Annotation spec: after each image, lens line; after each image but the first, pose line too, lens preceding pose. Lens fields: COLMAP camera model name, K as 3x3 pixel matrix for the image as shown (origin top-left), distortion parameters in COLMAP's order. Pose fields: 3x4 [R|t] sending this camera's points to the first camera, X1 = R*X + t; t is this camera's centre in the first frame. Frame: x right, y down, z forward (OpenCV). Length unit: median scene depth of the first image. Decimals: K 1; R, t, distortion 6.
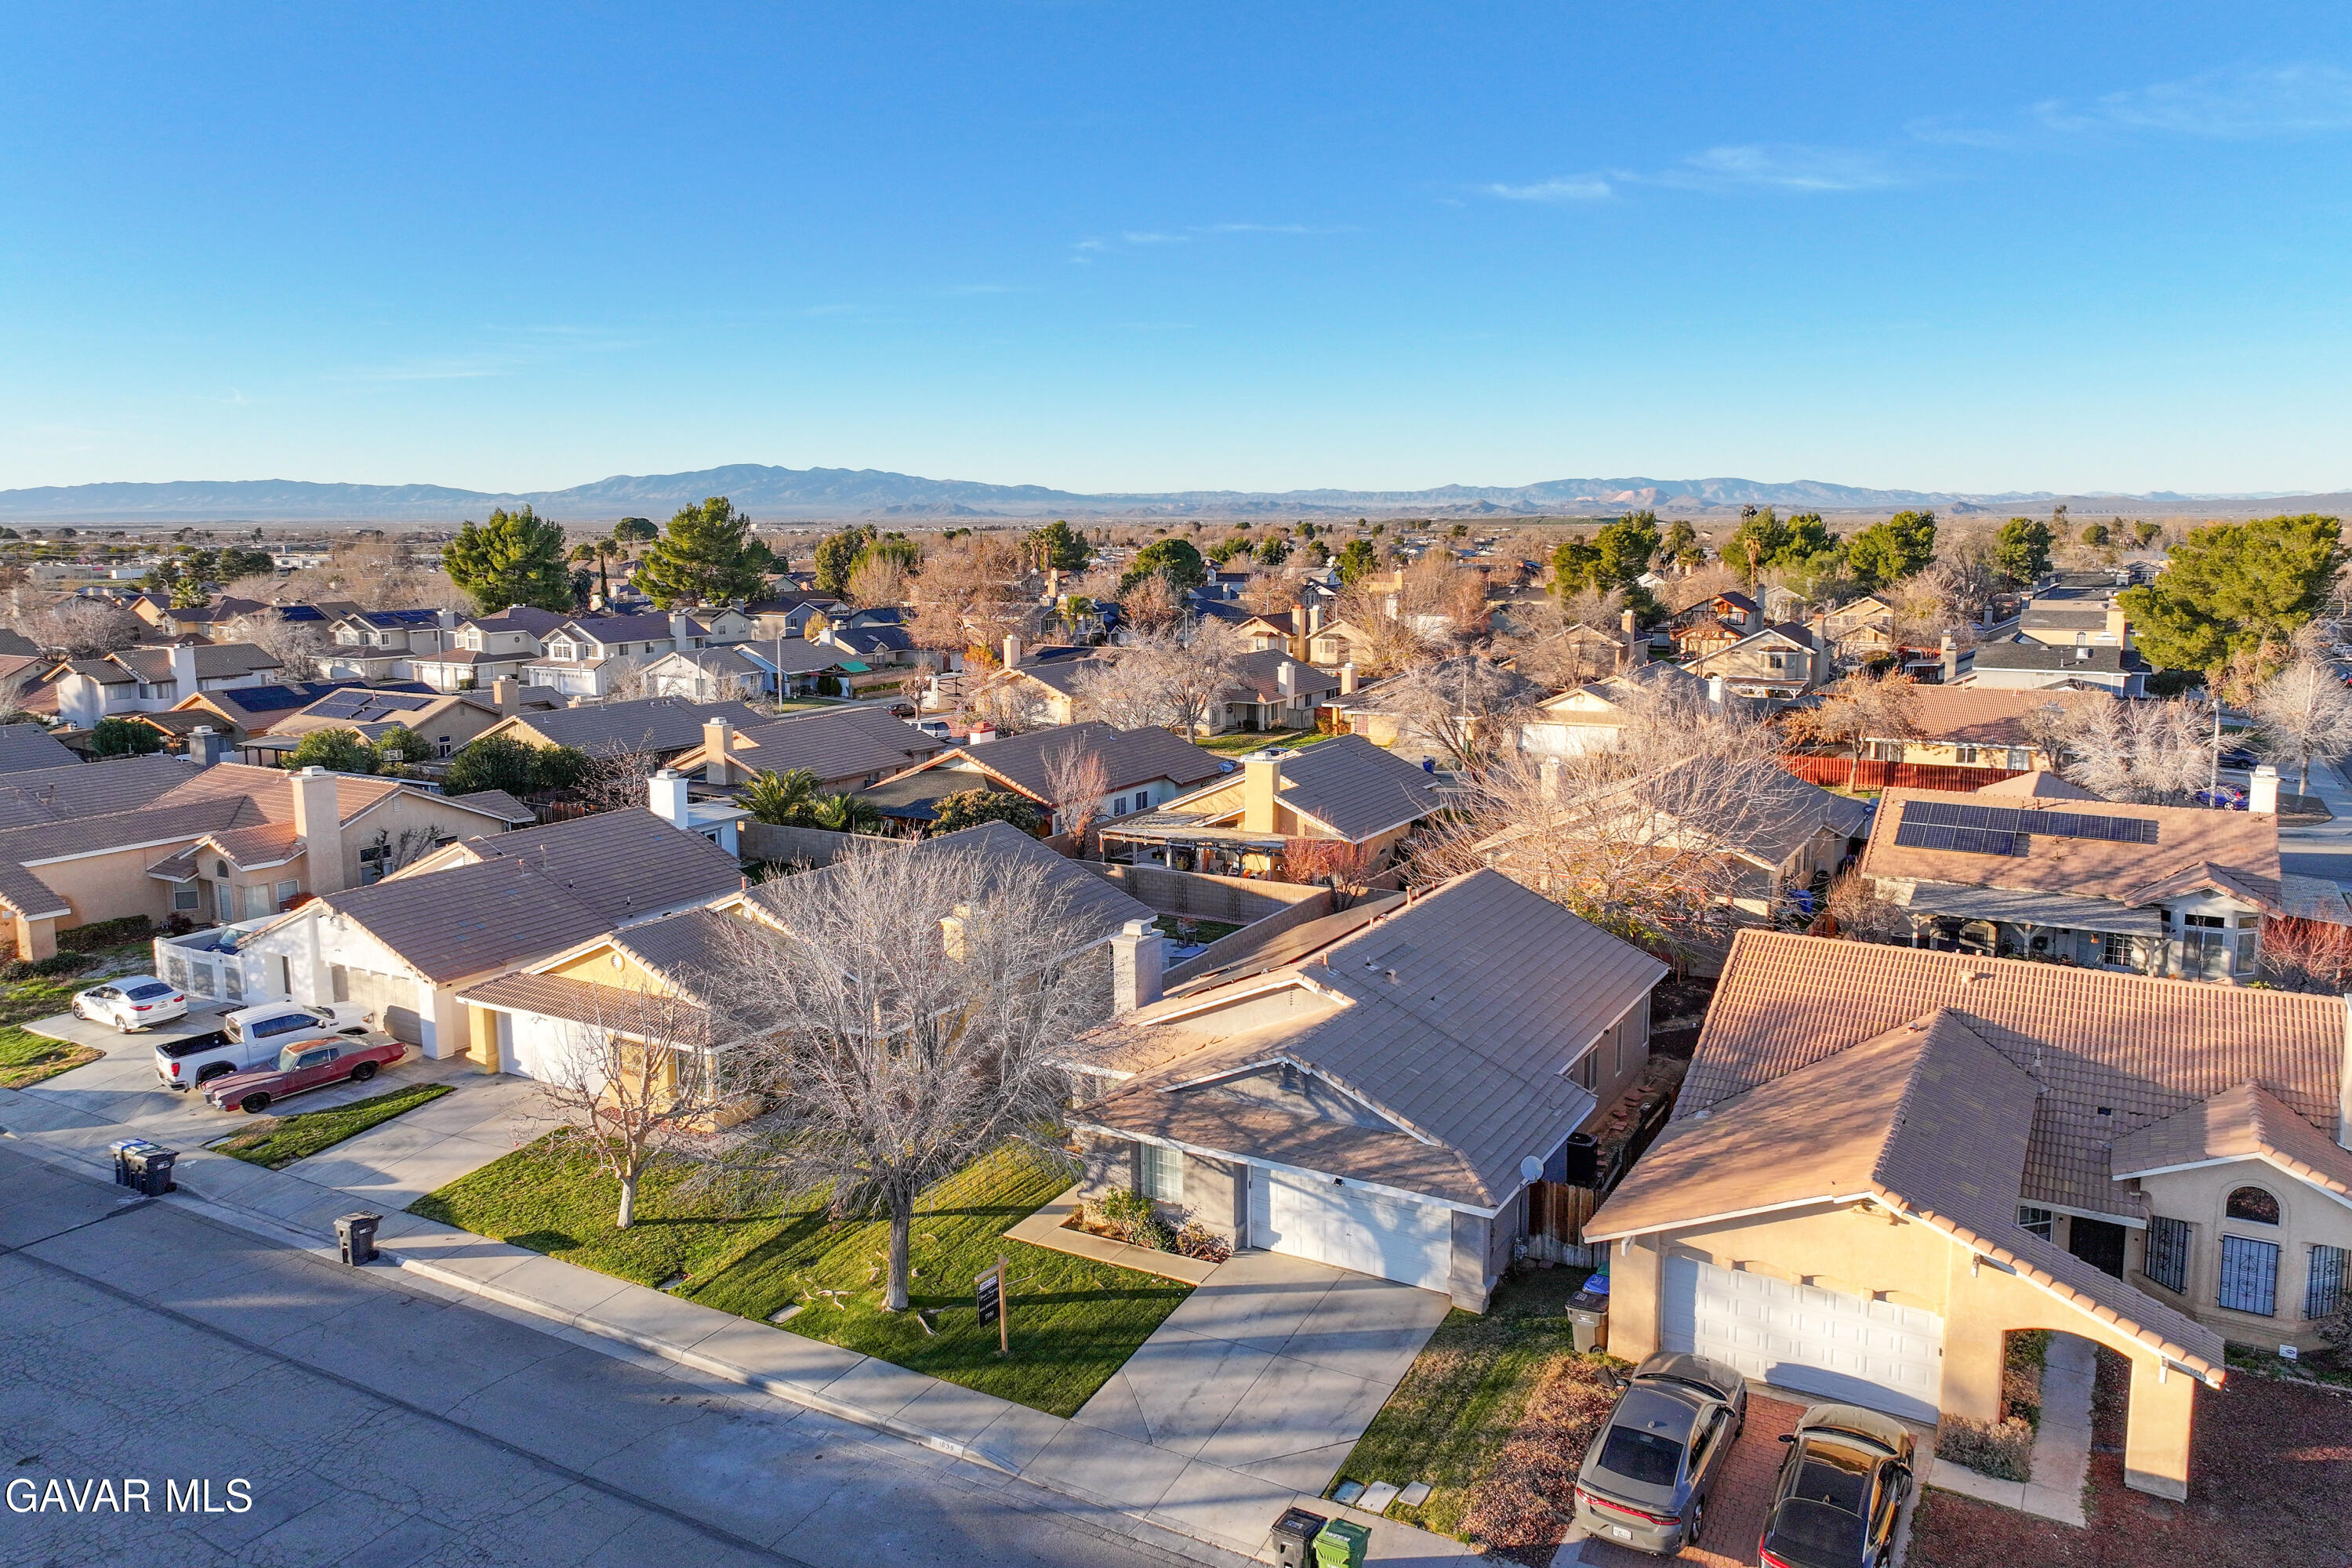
lens RADIAL K [[1650.5, 0, 1176.0], [0, 1650.5, 784.0], [0, 0, 1]] dist [0.012901, 0.006284]
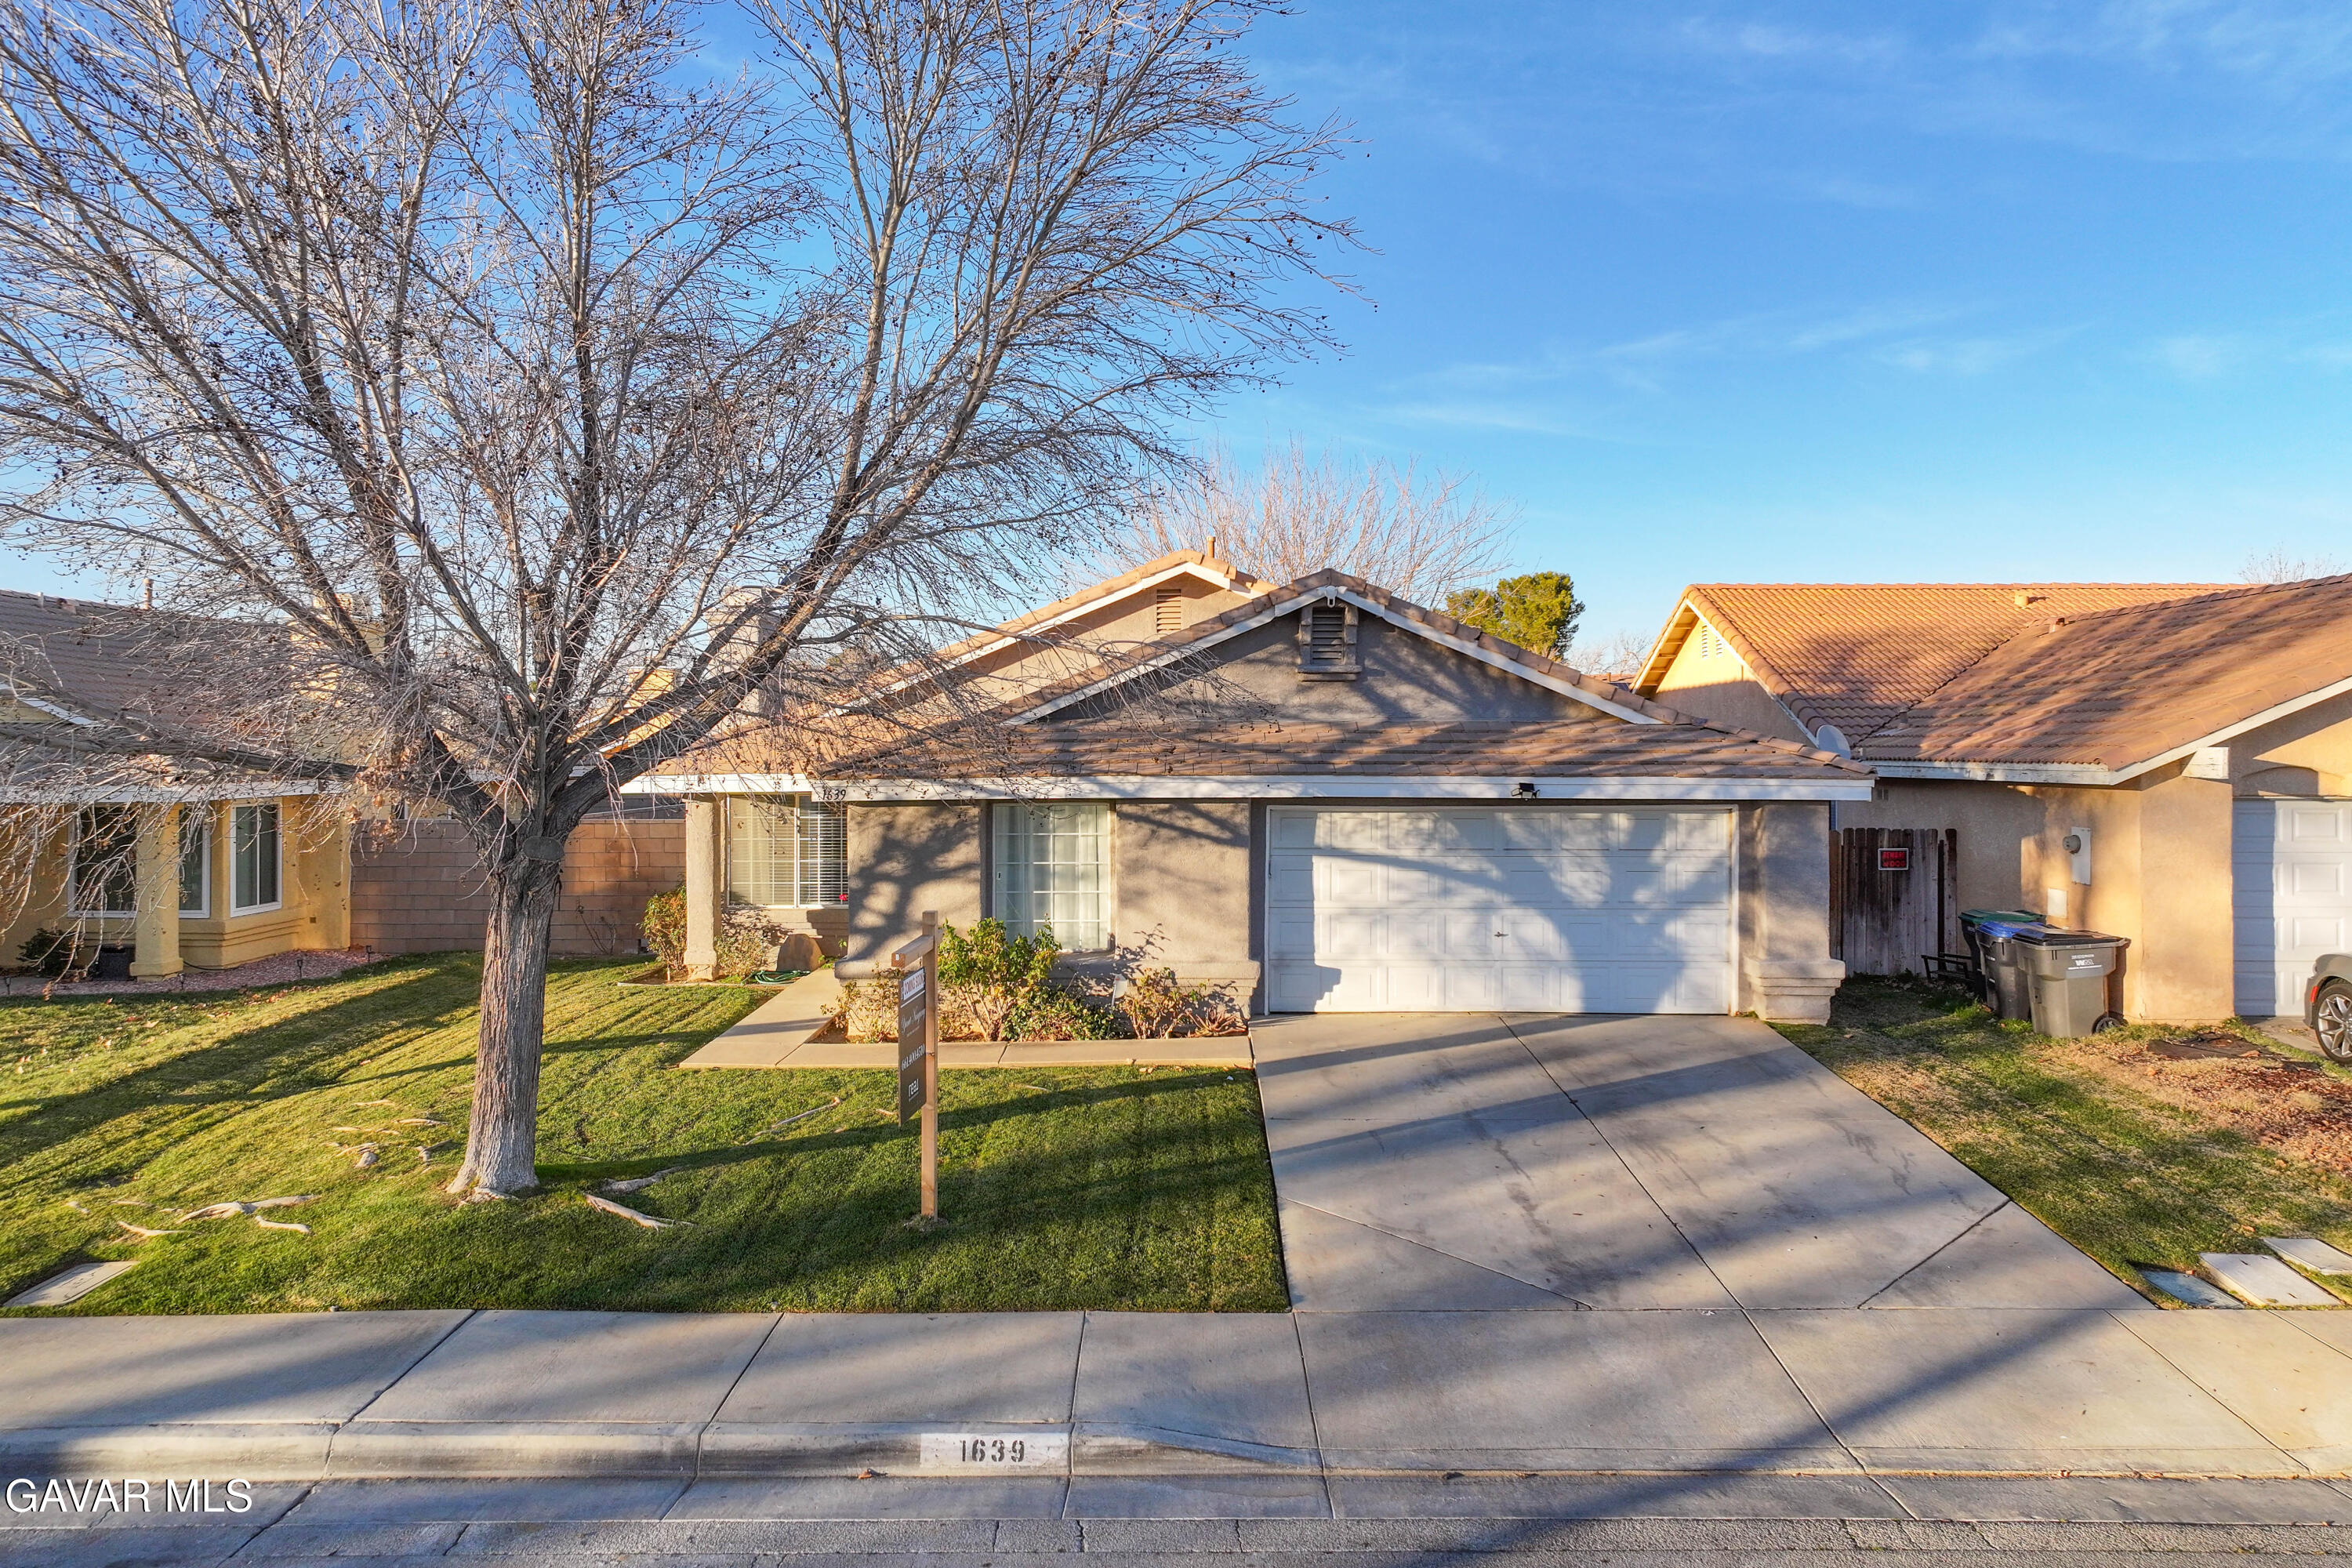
lens RADIAL K [[1650.5, 0, 1176.0], [0, 1650.5, 784.0], [0, 0, 1]] dist [0.012901, 0.006284]
pose [[0.867956, -0.000928, 0.496640, -0.210351], [0.072517, 0.989518, -0.124886, 0.280566], [-0.491318, 0.144410, 0.858925, 0.628253]]
